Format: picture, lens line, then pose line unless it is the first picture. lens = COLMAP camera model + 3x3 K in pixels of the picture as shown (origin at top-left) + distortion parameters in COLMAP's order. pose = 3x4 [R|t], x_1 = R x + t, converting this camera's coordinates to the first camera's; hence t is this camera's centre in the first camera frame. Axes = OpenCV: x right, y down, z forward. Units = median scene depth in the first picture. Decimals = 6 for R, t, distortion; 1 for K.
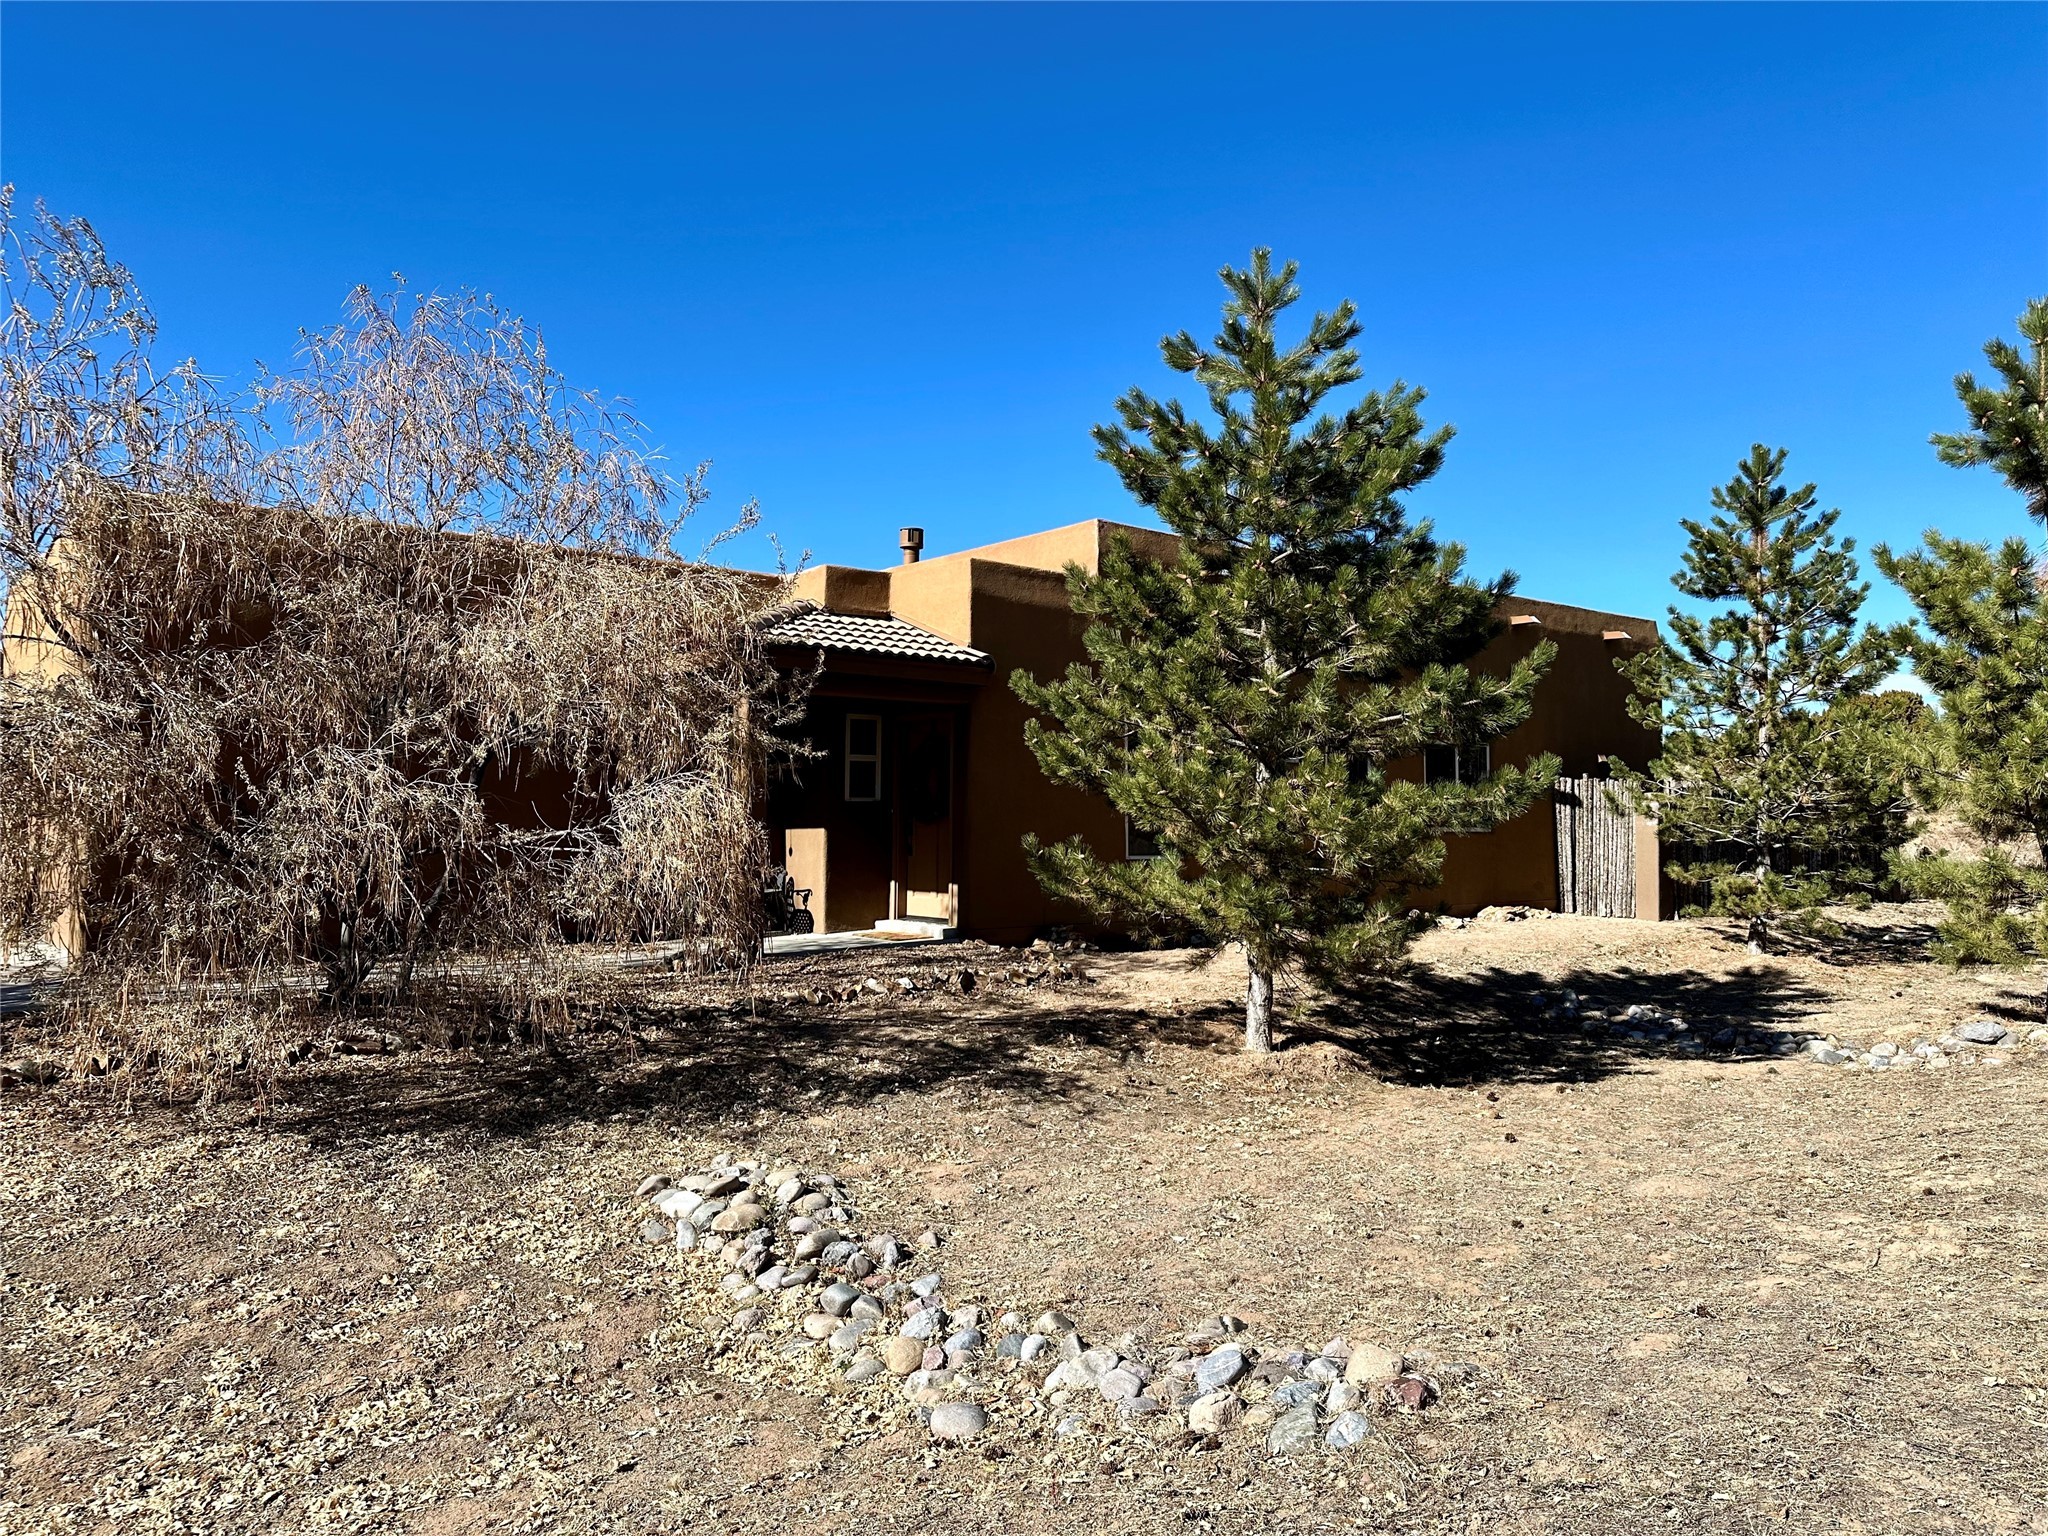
lens RADIAL K [[1410.9, 0, 1023.3], [0, 1410.9, 789.8], [0, 0, 1]] dist [-0.003824, 0.023270]
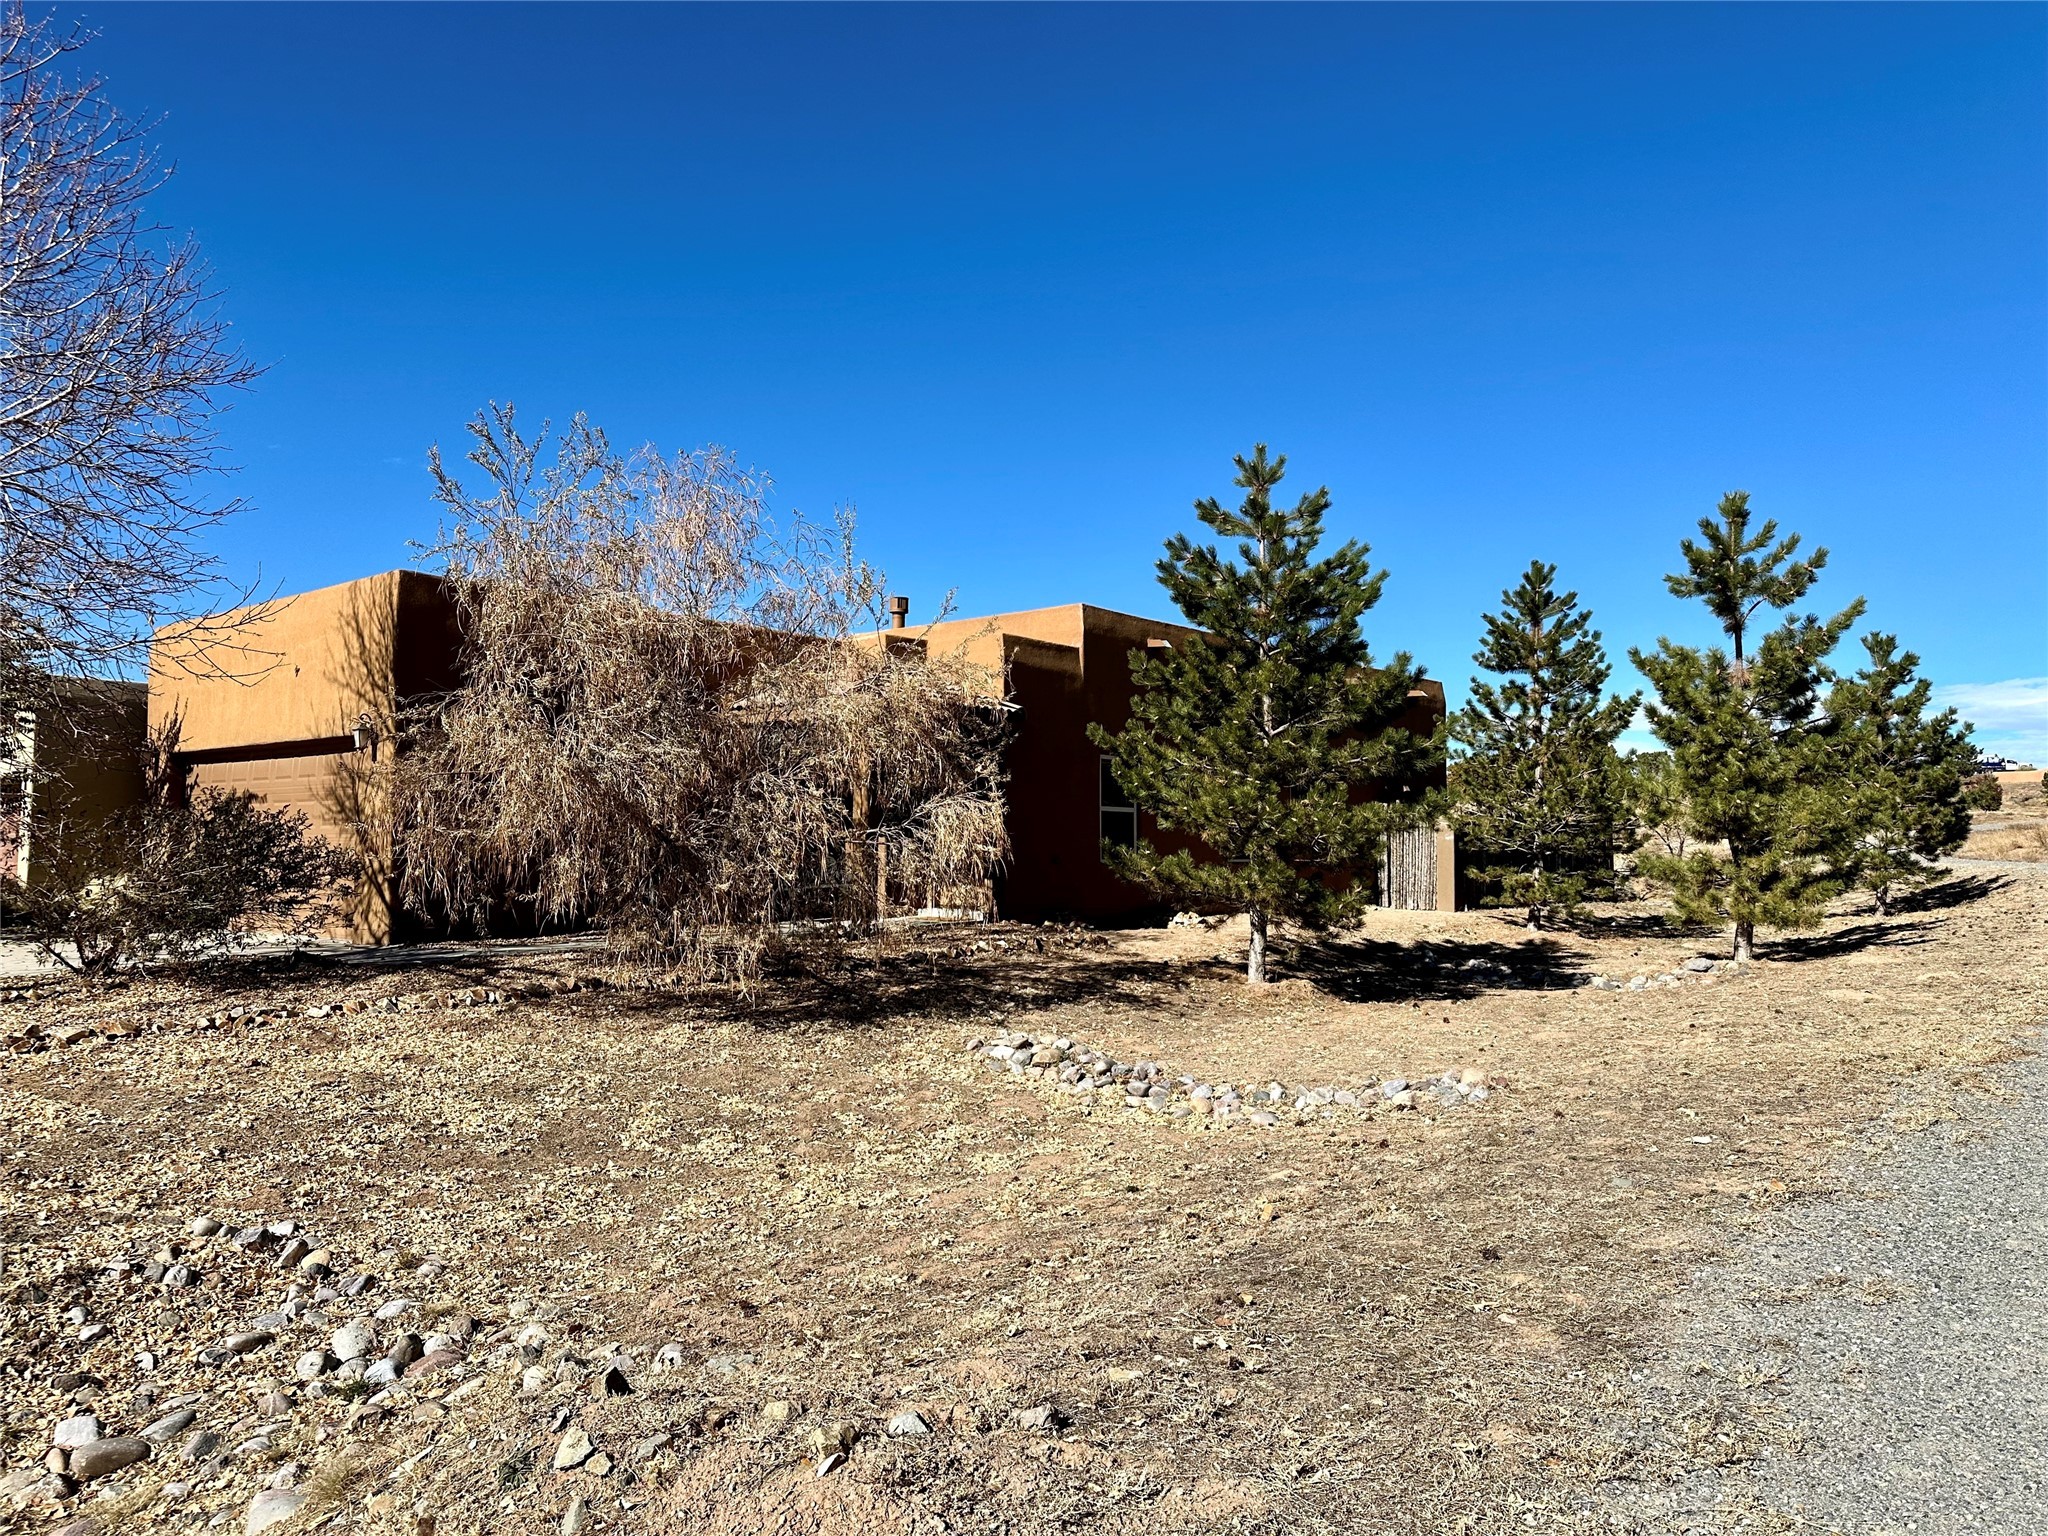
lens RADIAL K [[1427.9, 0, 1033.2], [0, 1427.9, 806.6], [0, 0, 1]] dist [0.088756, -0.002084]
pose [[0.980223, 0.006159, 0.197801, -0.326562], [-0.004798, 0.999961, -0.007360, 0.010114], [-0.197839, 0.006265, 0.980215, -0.388536]]
